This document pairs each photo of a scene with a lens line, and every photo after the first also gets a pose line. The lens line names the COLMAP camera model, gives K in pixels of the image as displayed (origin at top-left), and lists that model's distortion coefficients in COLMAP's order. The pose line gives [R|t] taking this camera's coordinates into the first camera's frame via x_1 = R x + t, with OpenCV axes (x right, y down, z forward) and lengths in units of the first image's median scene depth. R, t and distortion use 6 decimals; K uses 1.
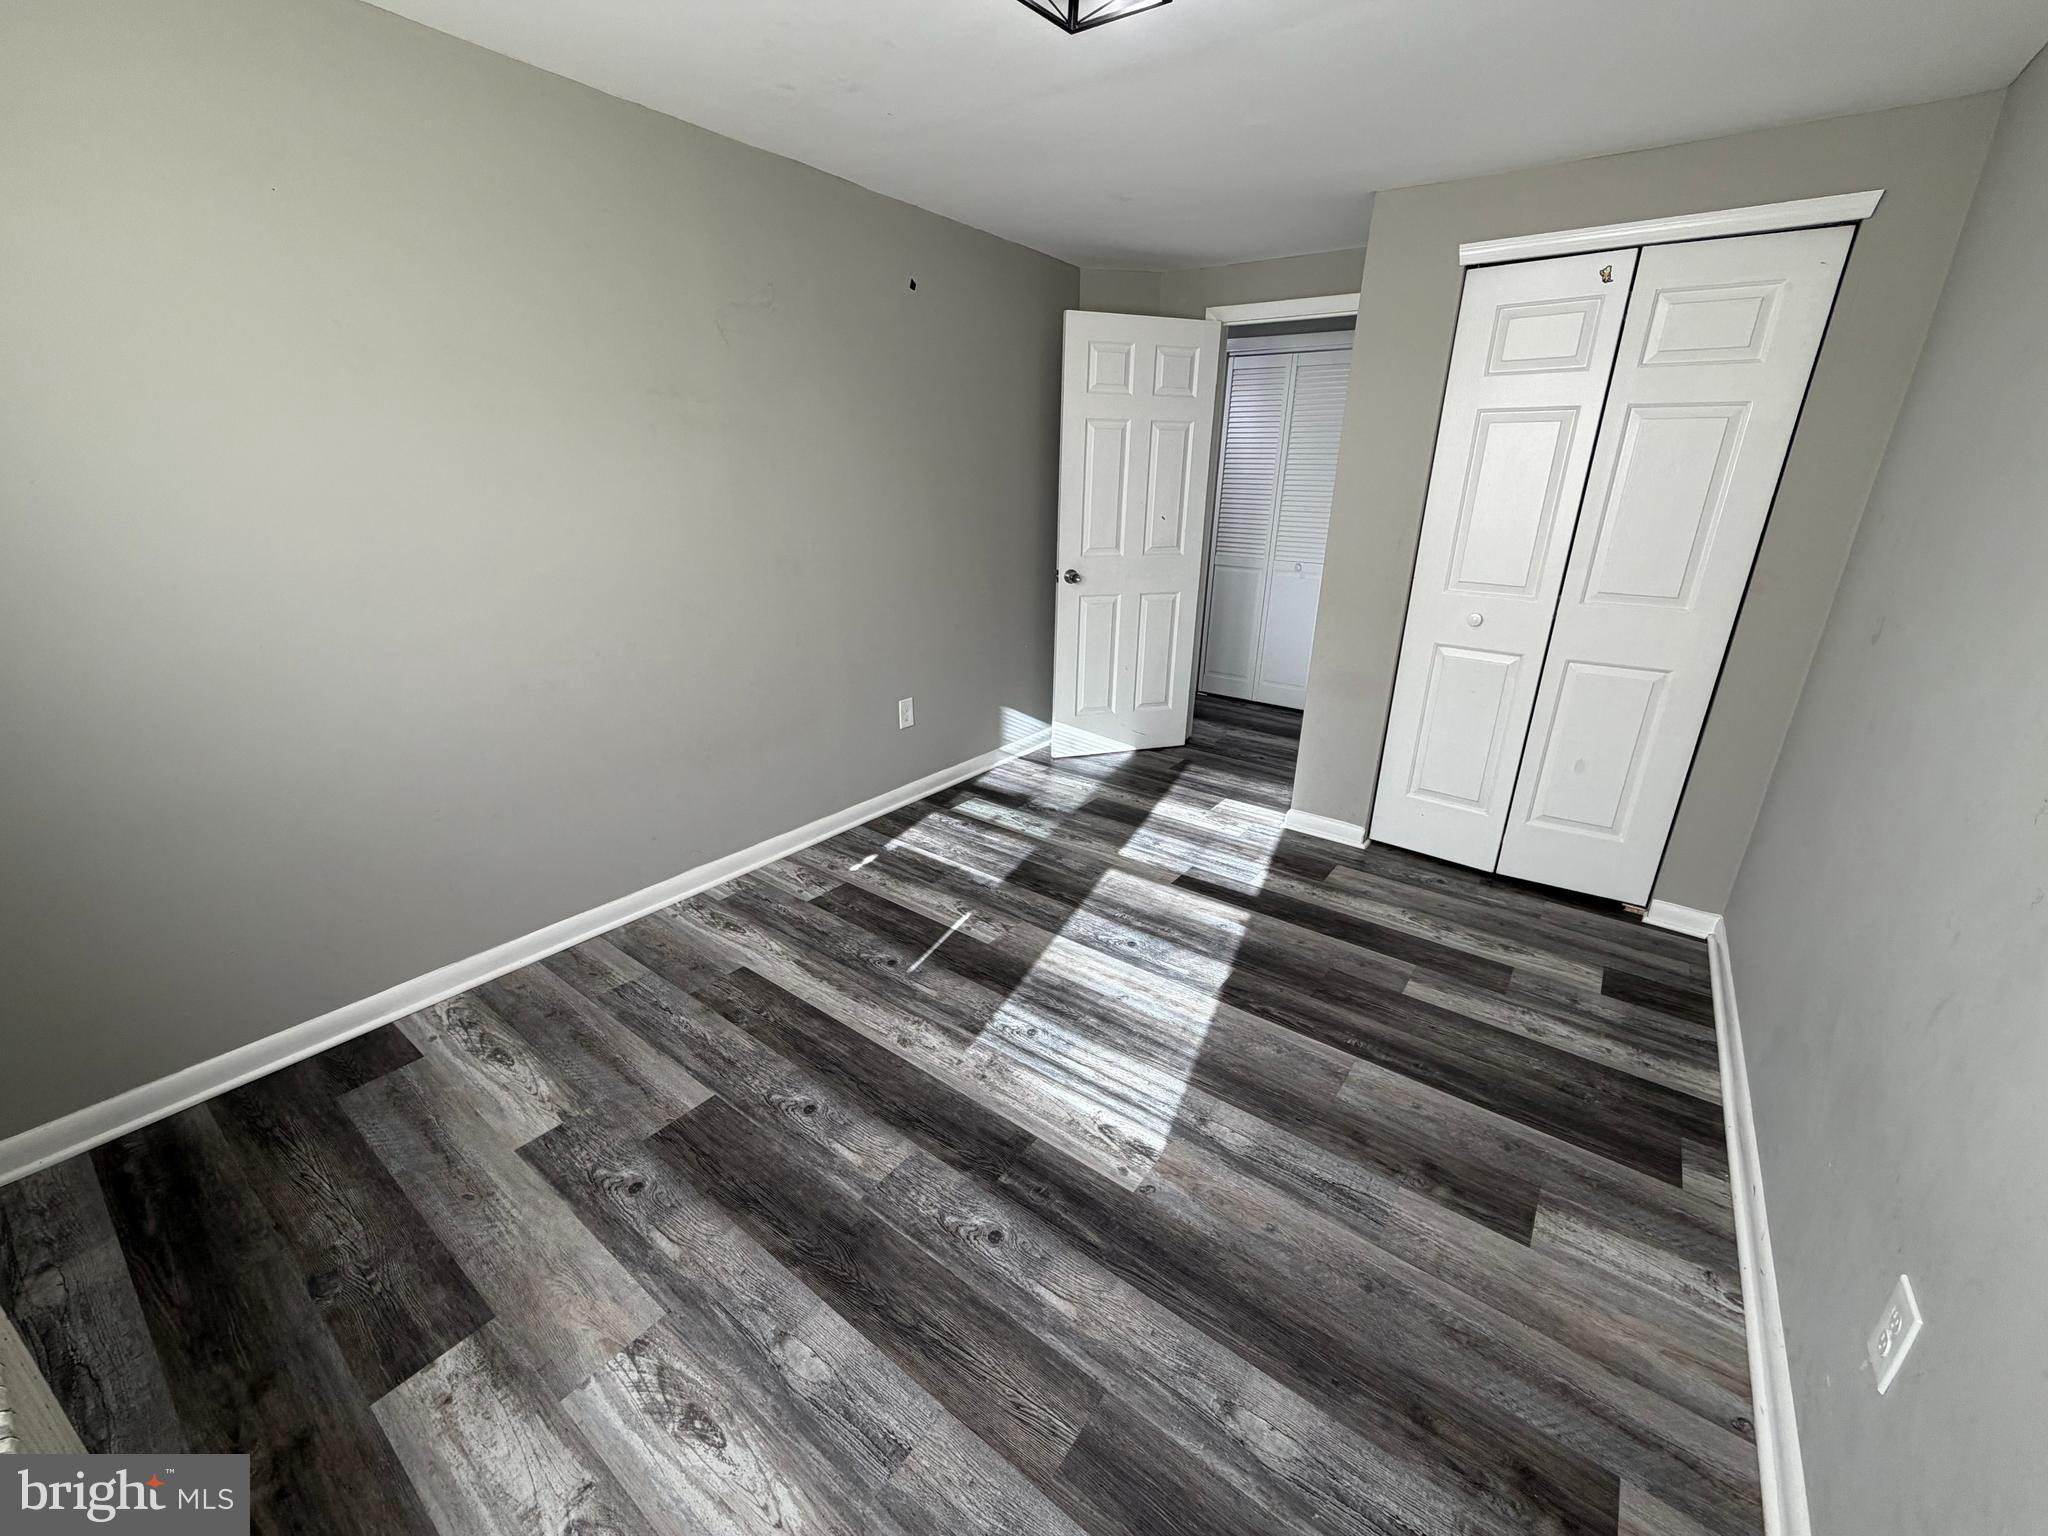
lens RADIAL K [[817.7, 0, 1019.4], [0, 817.7, 762.9], [0, 0, 1]] dist [-0.000155, -0.000345]
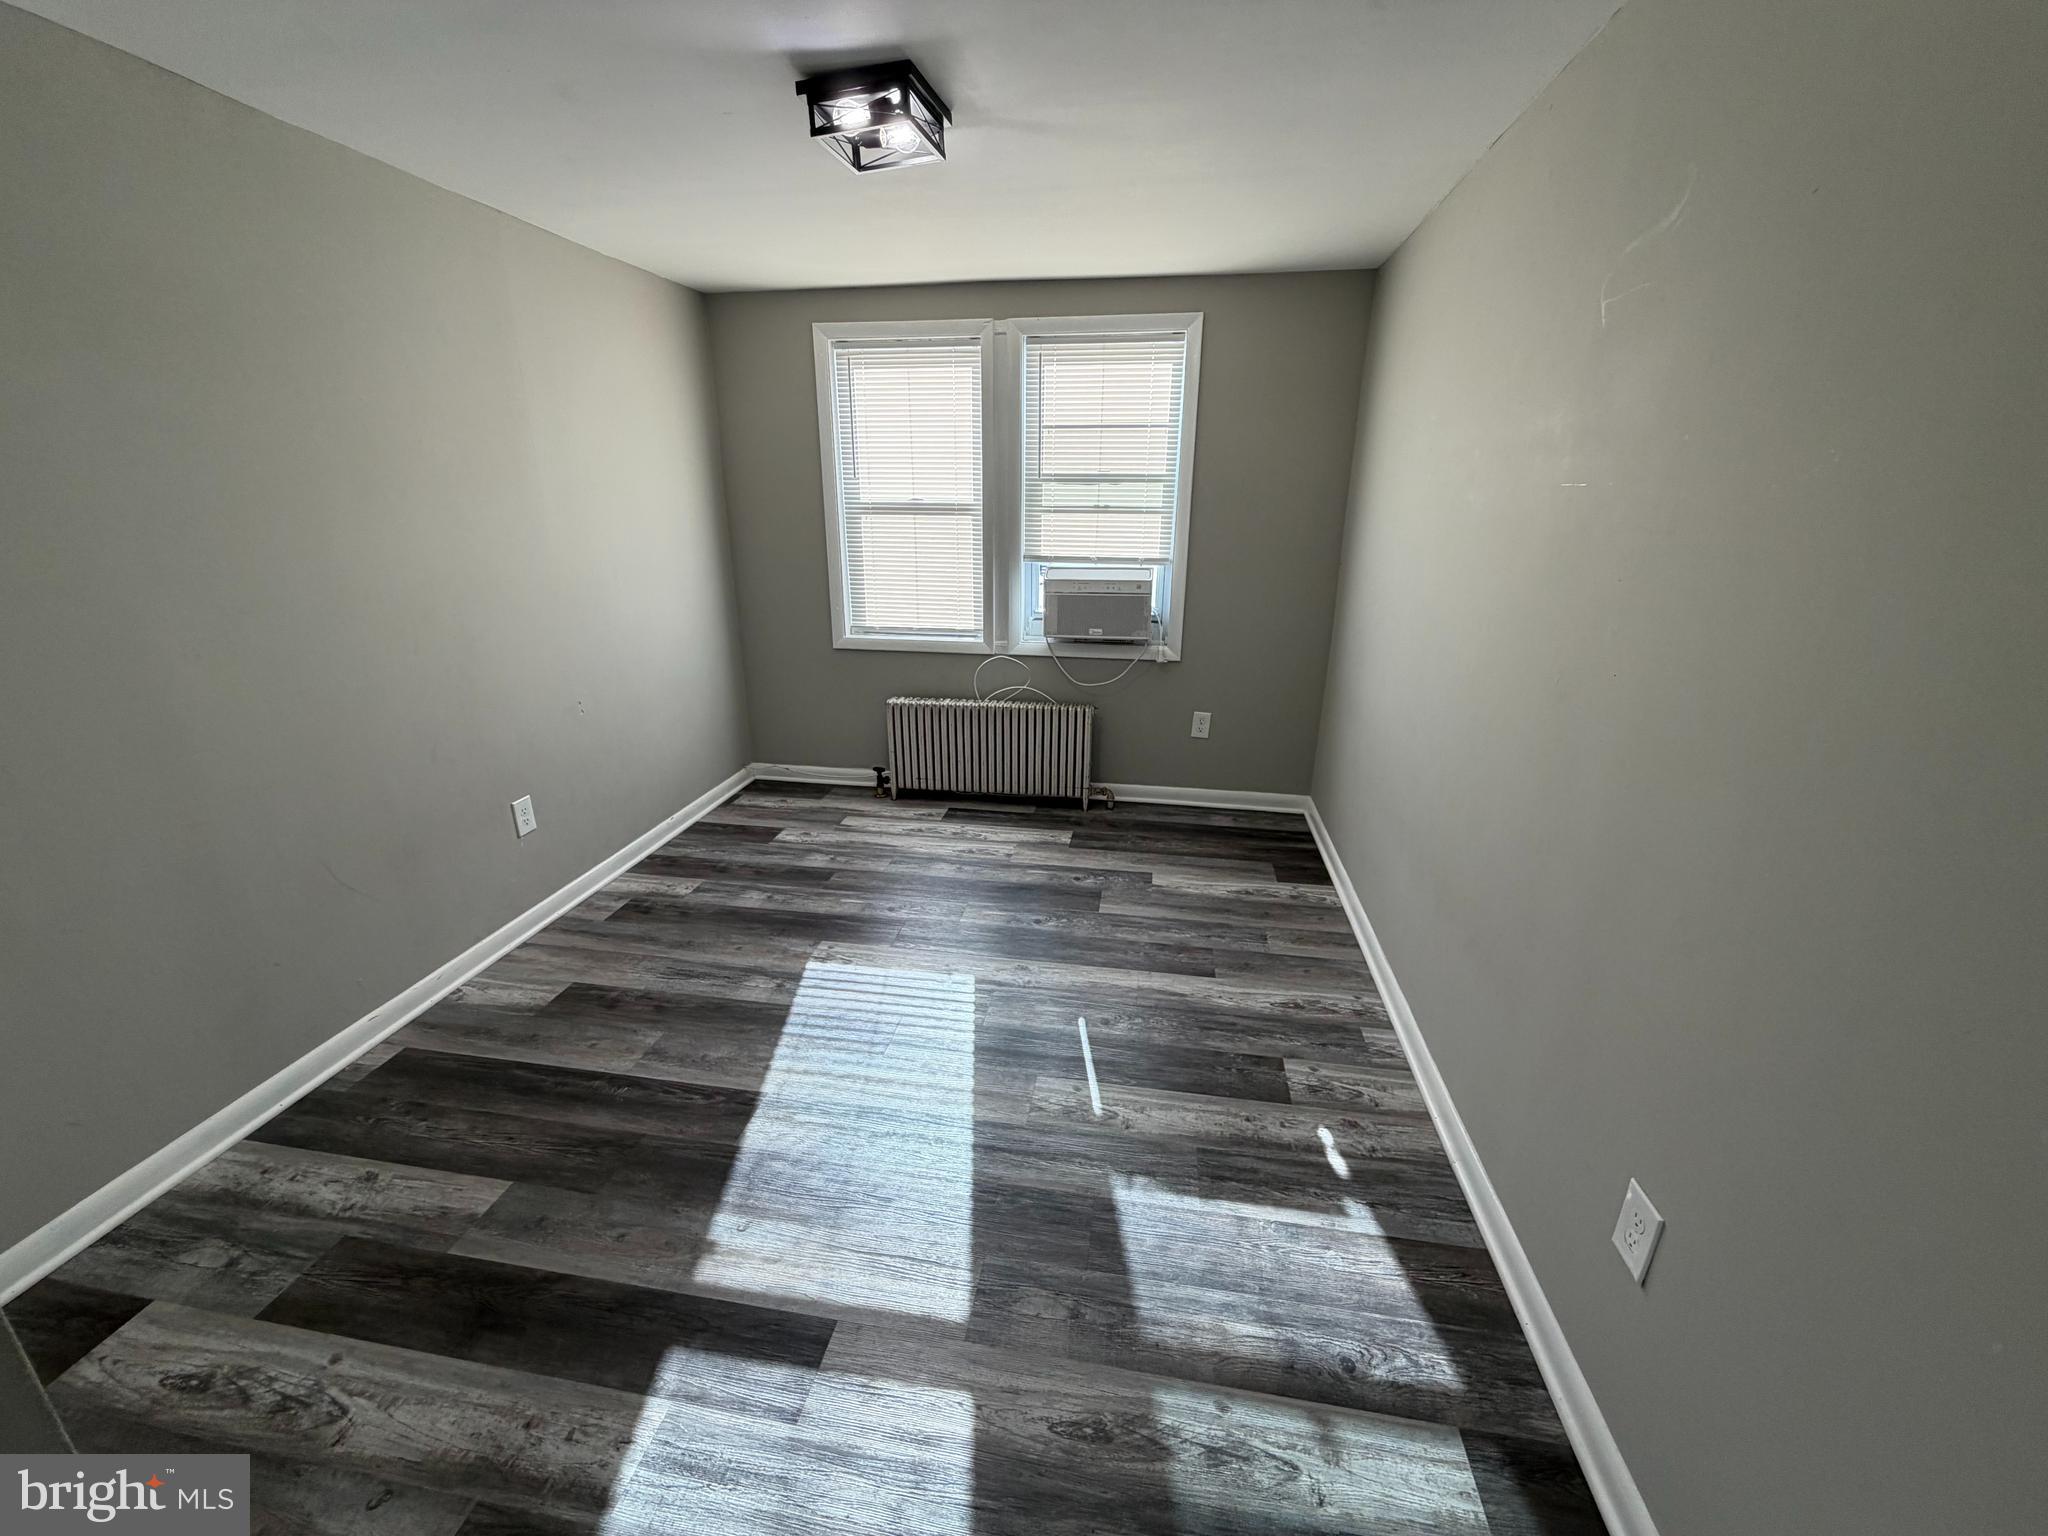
lens RADIAL K [[817.7, 0, 1019.4], [0, 817.7, 762.9], [0, 0, 1]] dist [-0.000155, -0.000345]
pose [[-0.889856, 0.122254, -0.439557, 0.357093], [-0.171650, 0.802936, 0.570815, -0.593413], [0.422720, 0.583393, -0.693513, 1.604728]]
